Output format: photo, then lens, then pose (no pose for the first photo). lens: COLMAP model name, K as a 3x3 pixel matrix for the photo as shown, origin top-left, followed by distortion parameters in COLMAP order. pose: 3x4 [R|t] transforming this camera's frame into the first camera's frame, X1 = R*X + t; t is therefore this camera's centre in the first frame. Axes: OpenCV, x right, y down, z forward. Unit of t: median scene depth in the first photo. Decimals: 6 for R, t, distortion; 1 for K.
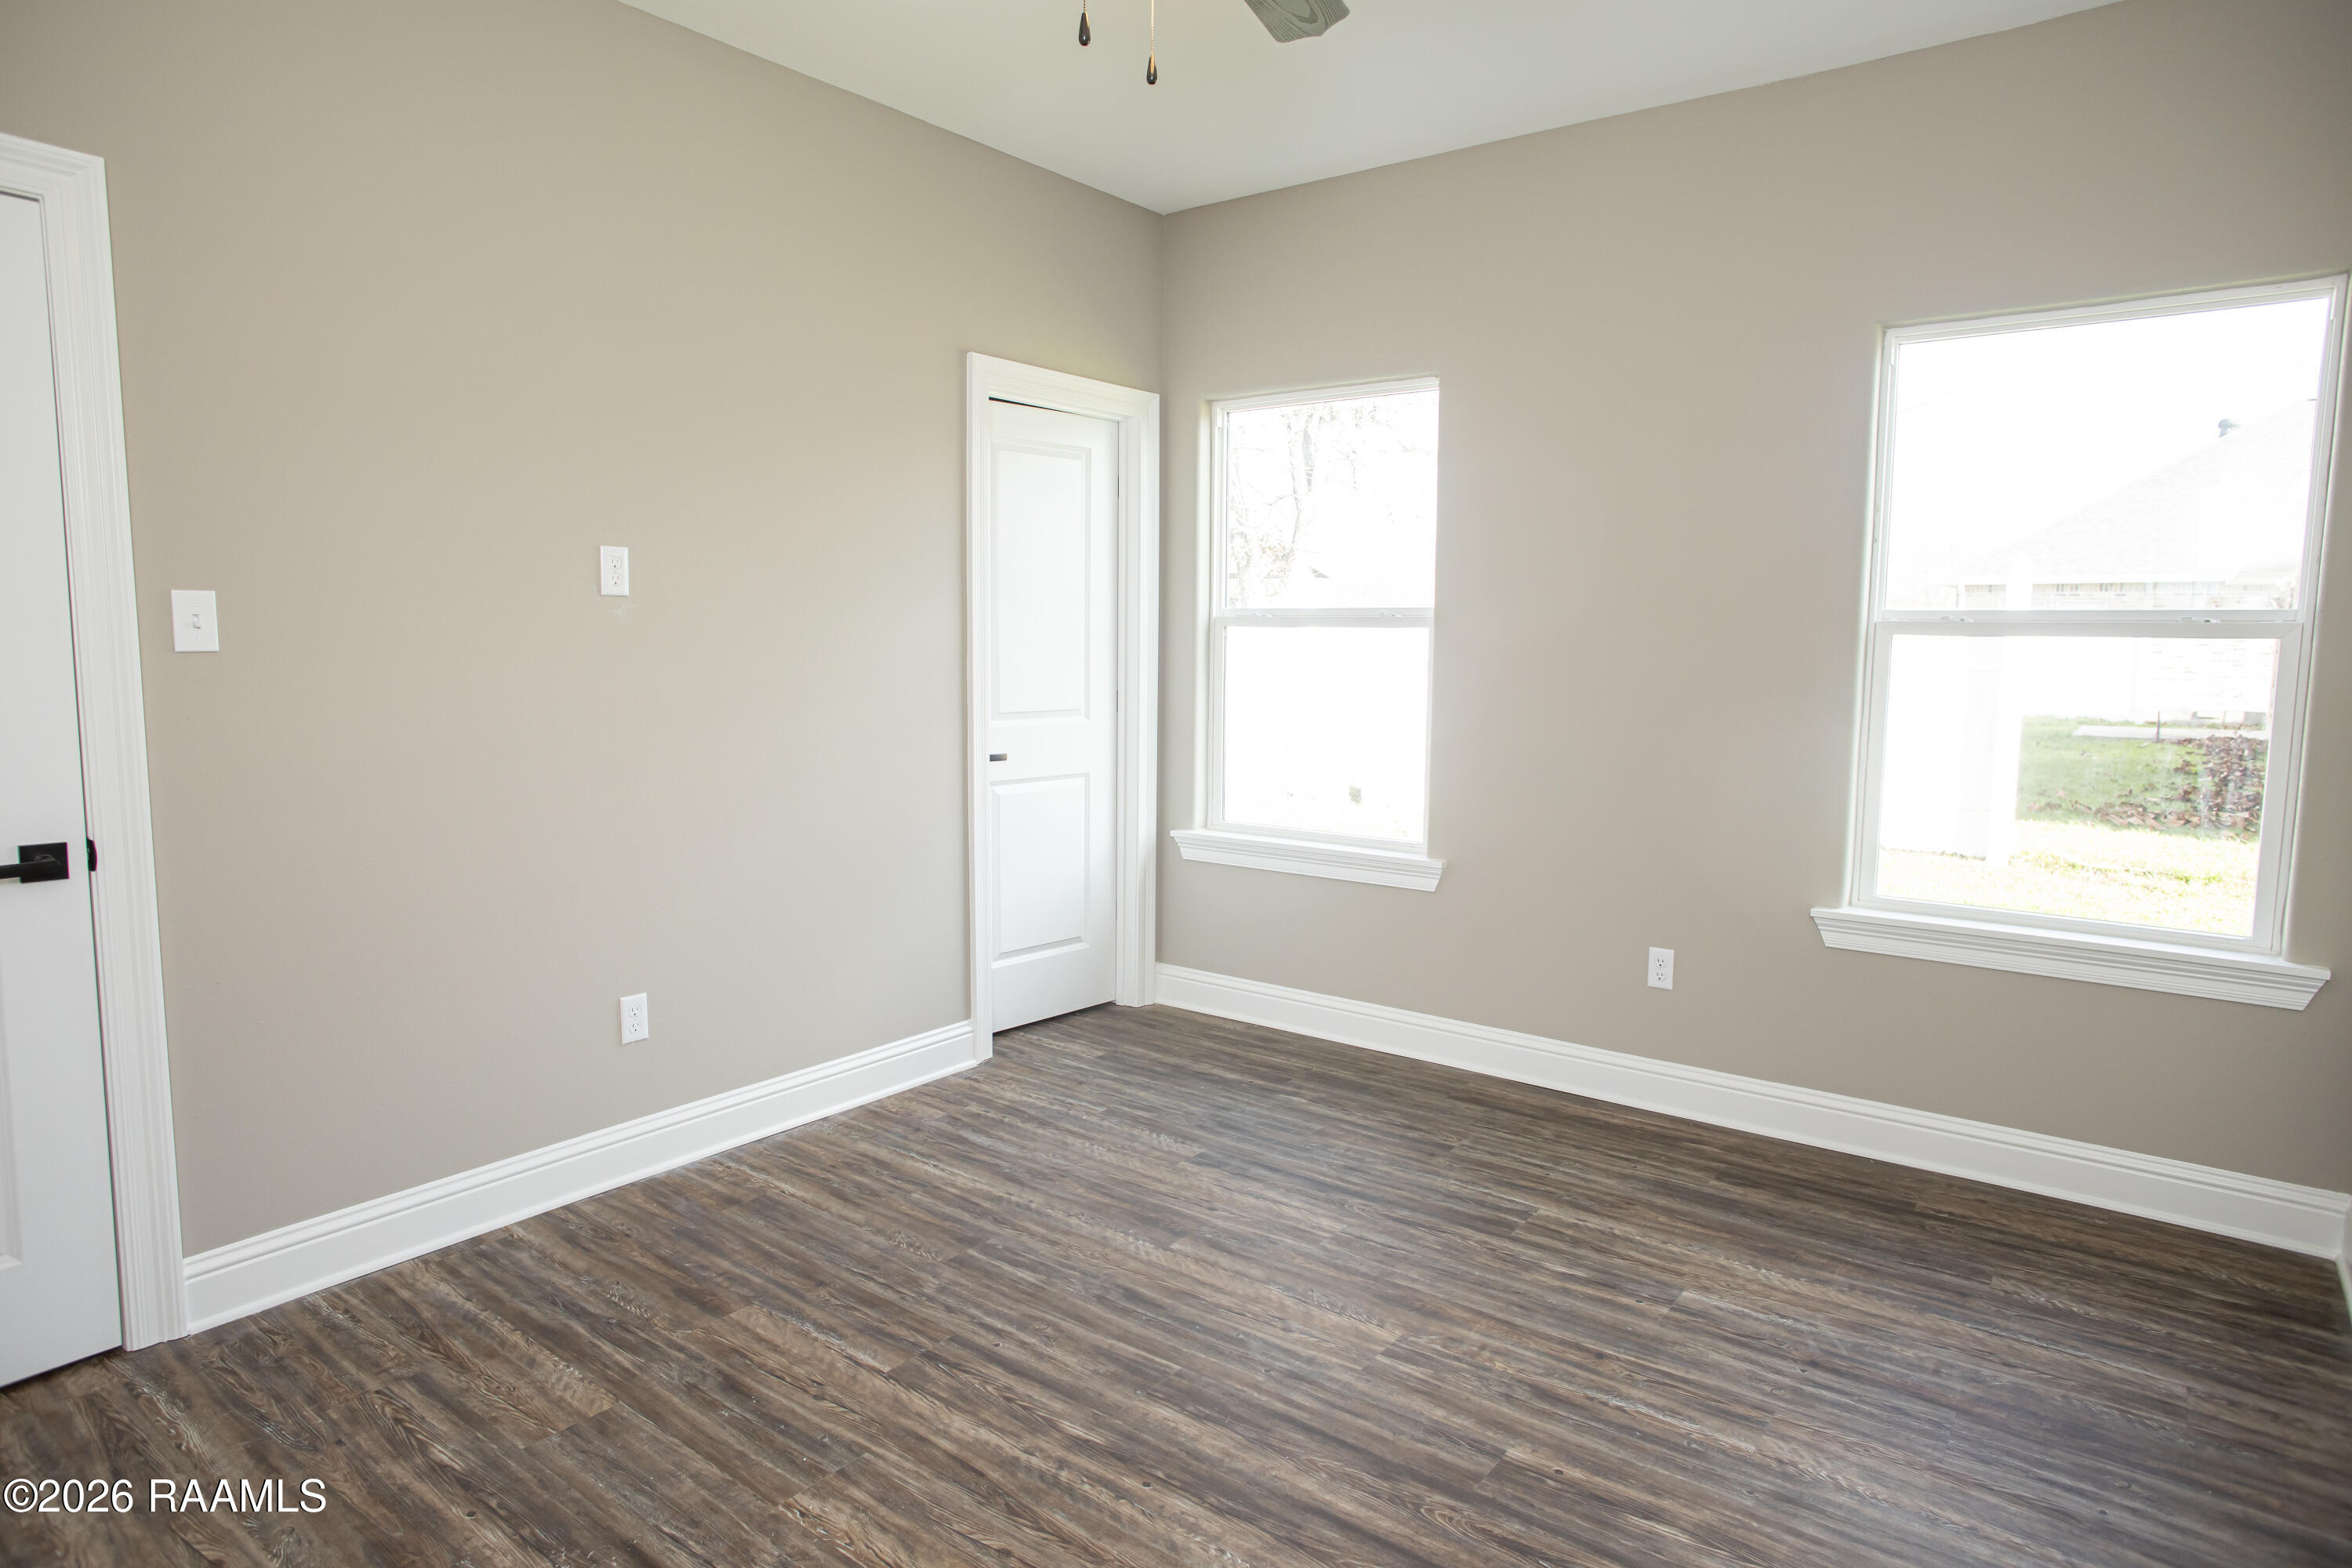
lens RADIAL K [[1355.9, 0, 1162.4], [0, 1355.9, 768.7], [0, 0, 1]] dist [-0.073295, 0.051075]
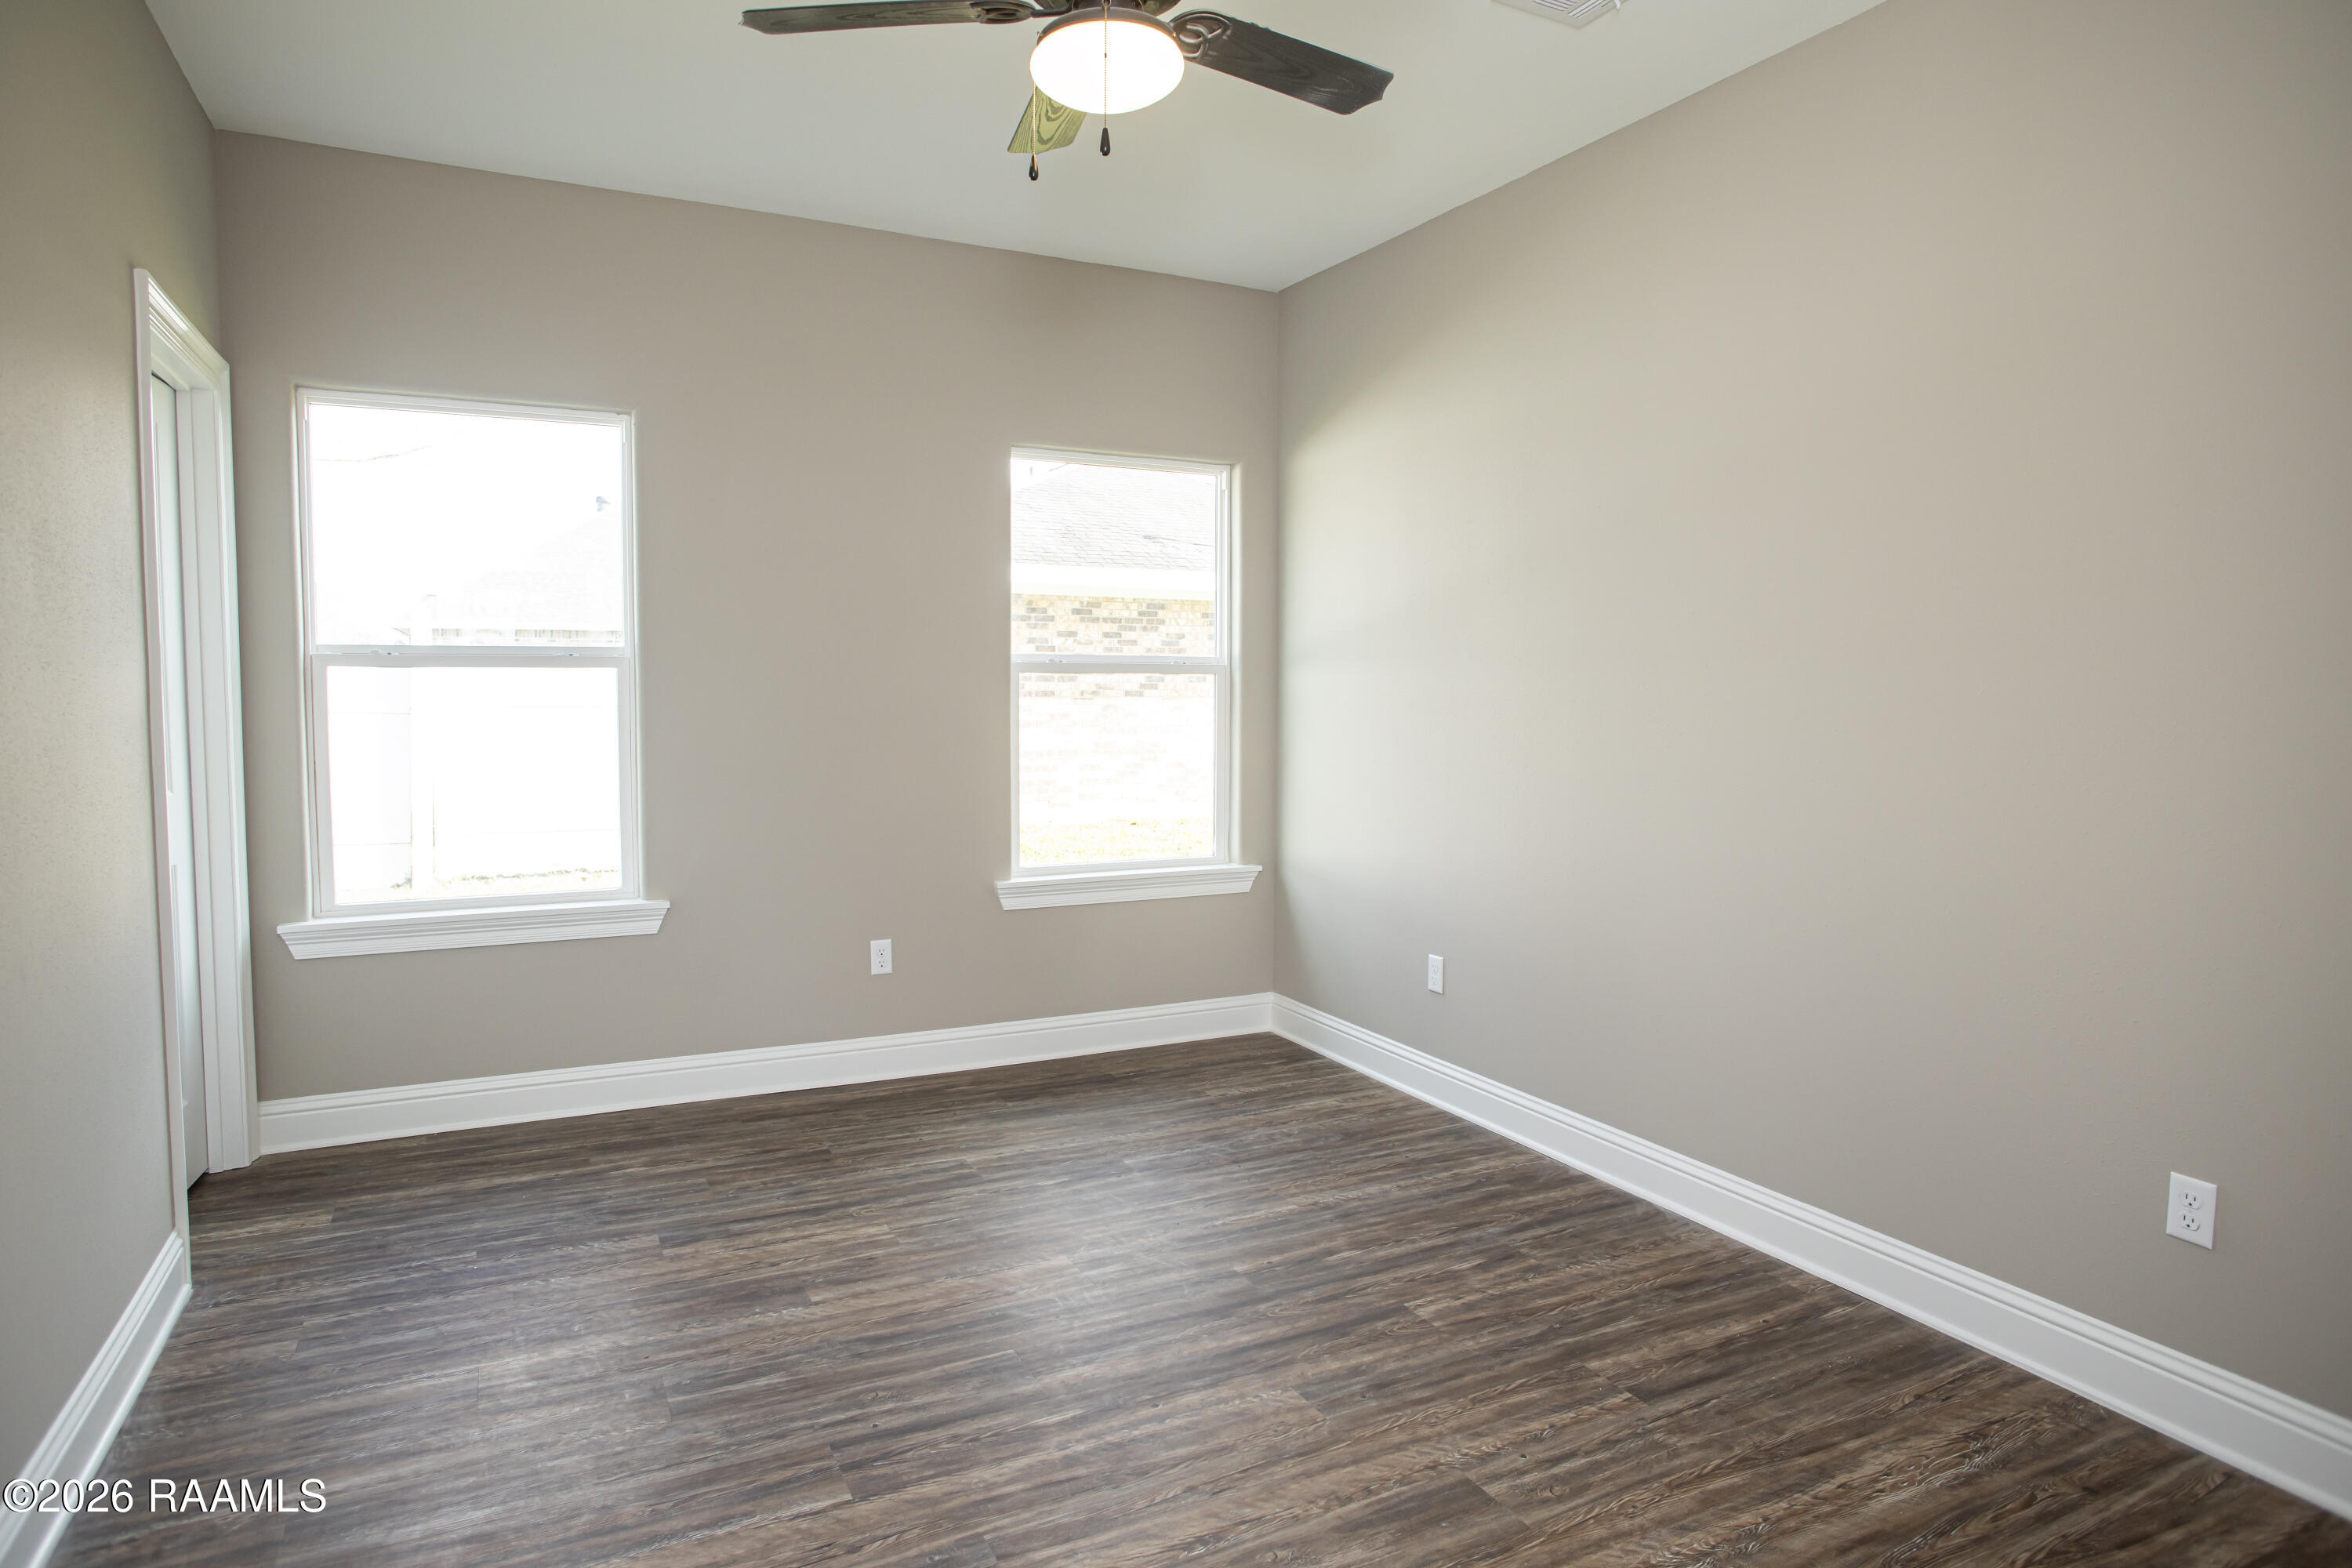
lens RADIAL K [[1355.9, 0, 1161.2], [0, 1355.9, 780.5], [0, 0, 1]] dist [-0.073295, 0.051075]
pose [[0.424359, -0.069346, 0.902835, -0.712216], [0.089960, 0.995359, 0.034168, -0.028164], [-0.901014, 0.066720, 0.428628, 0.325059]]
